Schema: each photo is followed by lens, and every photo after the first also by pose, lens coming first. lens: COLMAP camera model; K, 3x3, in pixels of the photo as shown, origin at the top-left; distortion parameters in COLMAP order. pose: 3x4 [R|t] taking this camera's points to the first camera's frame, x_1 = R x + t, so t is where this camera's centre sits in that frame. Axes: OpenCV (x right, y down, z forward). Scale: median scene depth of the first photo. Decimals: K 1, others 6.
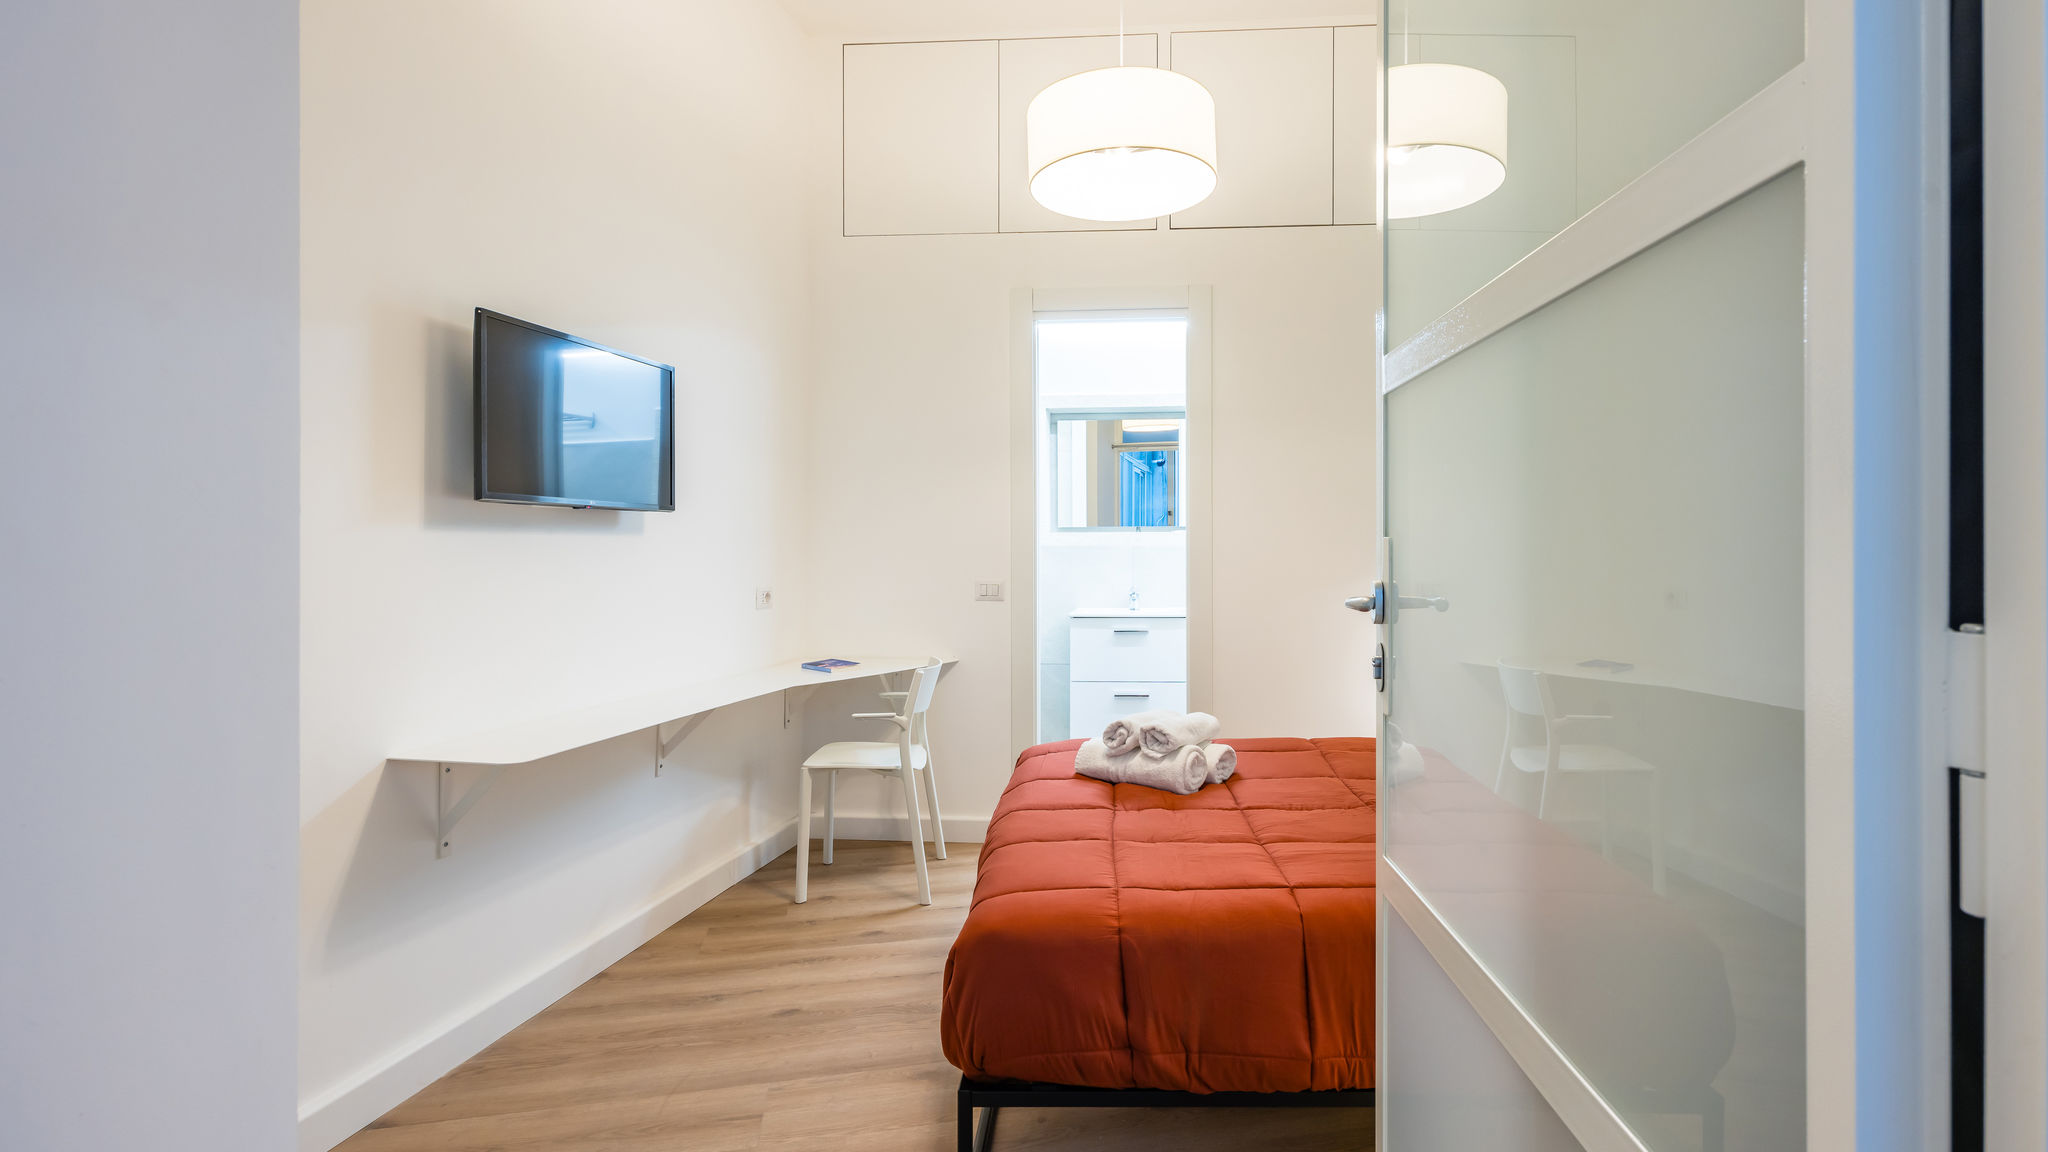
lens RADIAL K [[981.0, 0, 1097.9], [0, 981.0, 543.1], [0, 0, 1]] dist [0.007290, 0.000124]
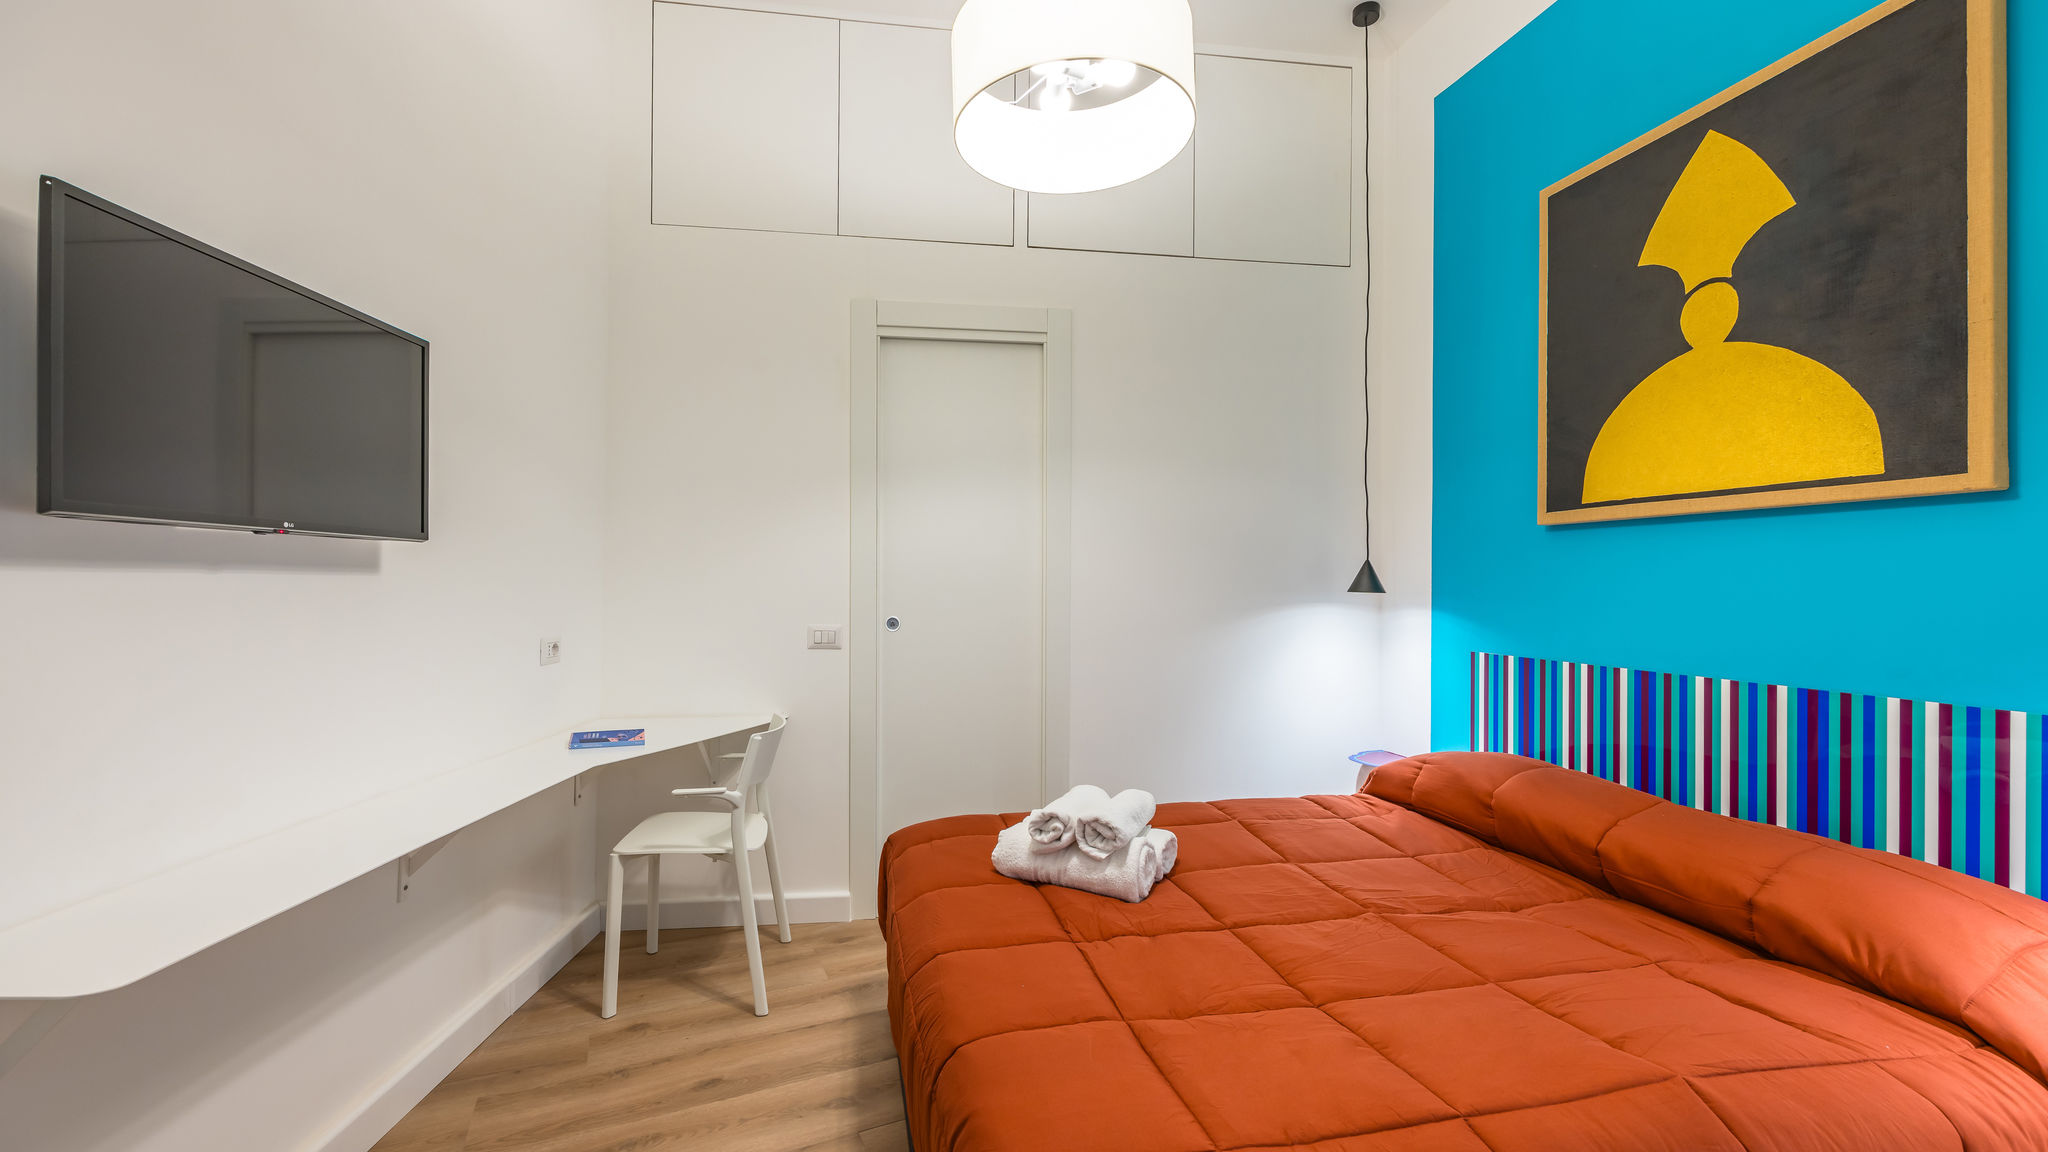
lens RADIAL K [[827.7, 0, 1012.4], [0, 827.7, 580.5], [0, 0, 1]] dist [-0.002113, -0.000129]
pose [[0.978406, 0.006081, 0.206603, -0.147575], [-0.006337, 0.999980, 0.000579, -0.007383], [-0.206595, -0.001876, 0.978425, 0.343407]]
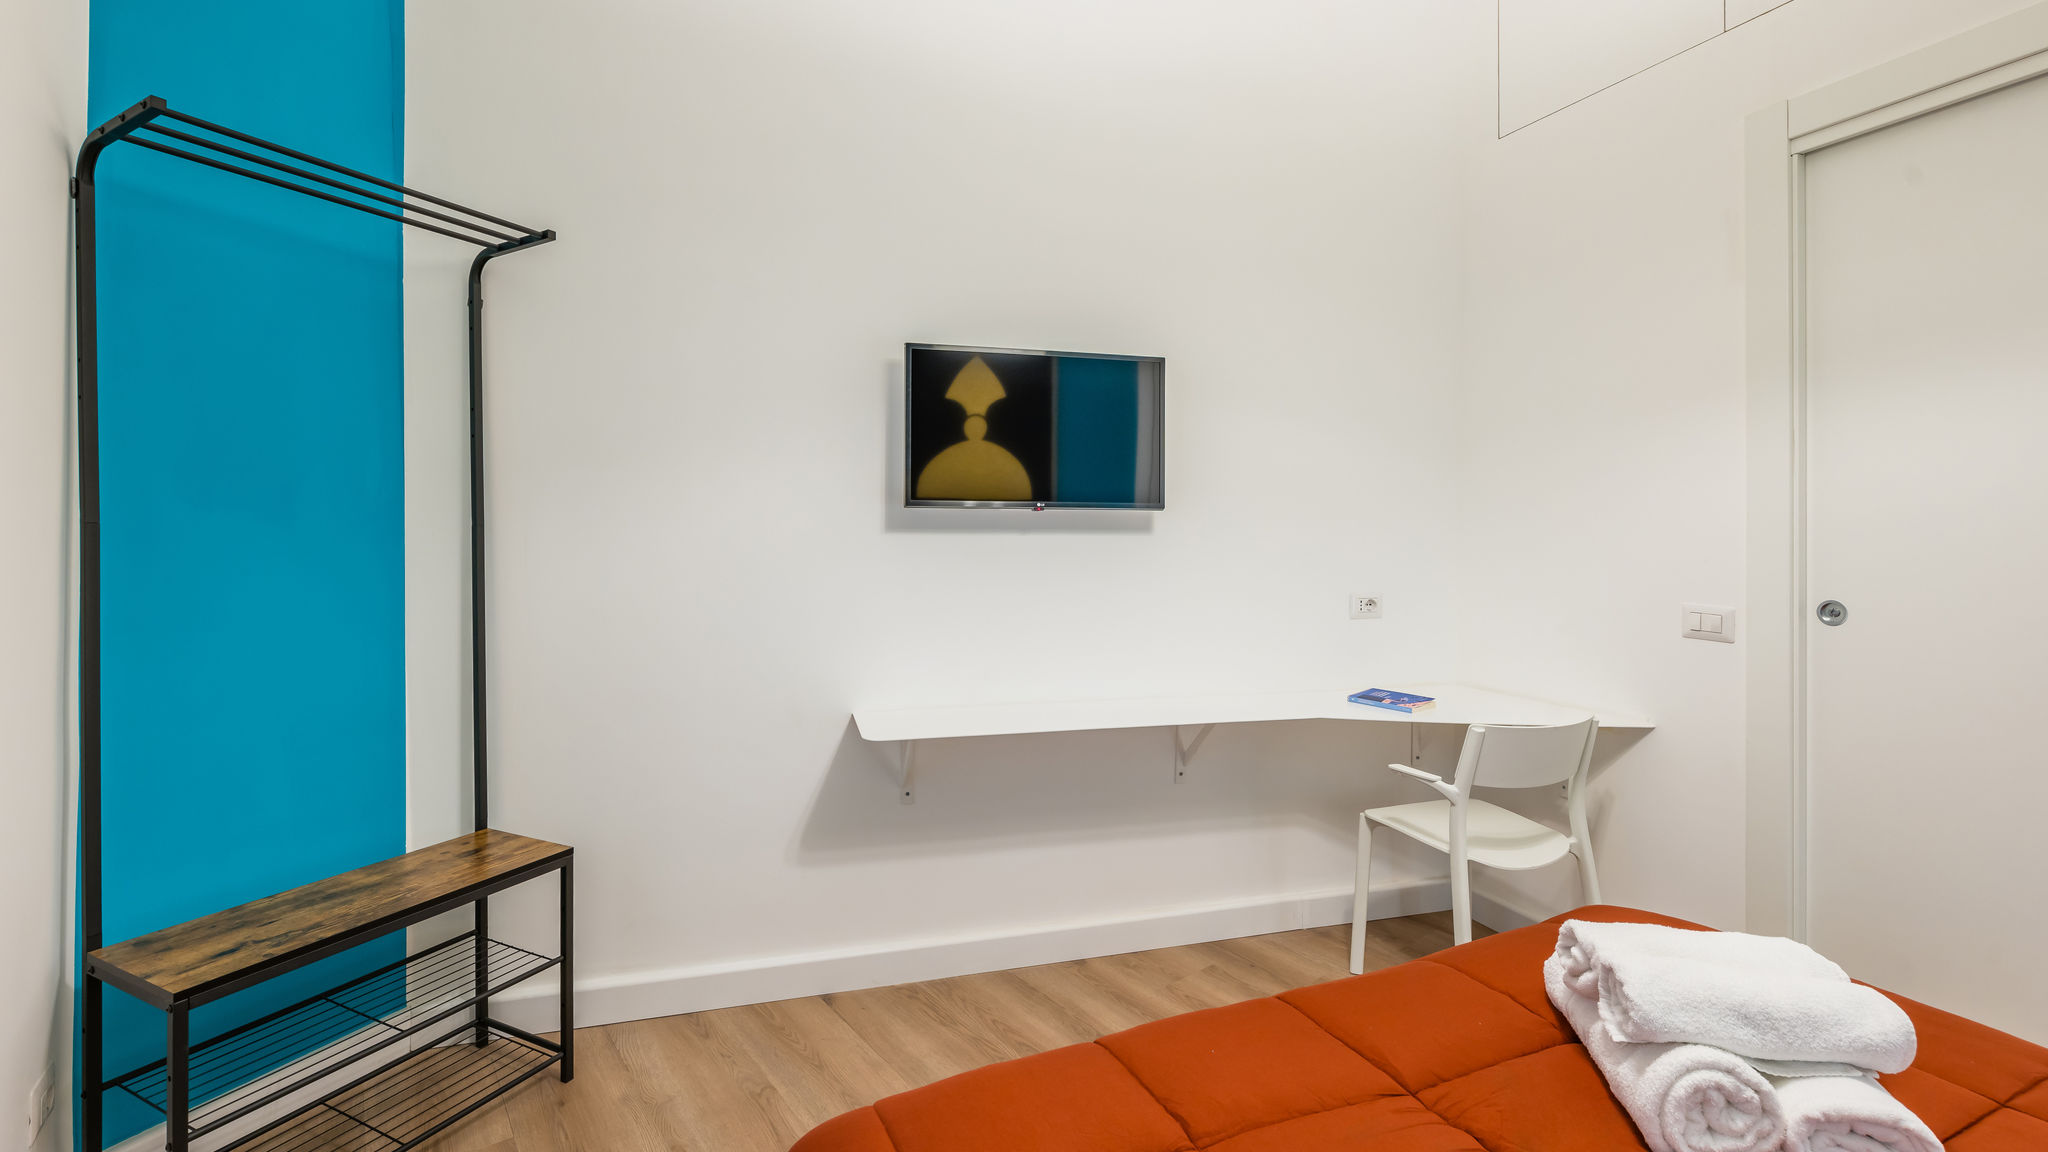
lens RADIAL K [[873.1, 0, 1021.2], [0, 873.1, 529.1], [0, 0, 1]] dist [0.000115, -0.000091]
pose [[0.415835, 0.002013, -0.909438, 0.306361], [-0.000659, 0.999998, 0.001912, -0.015786], [0.909440, -0.000196, 0.415835, 0.575197]]
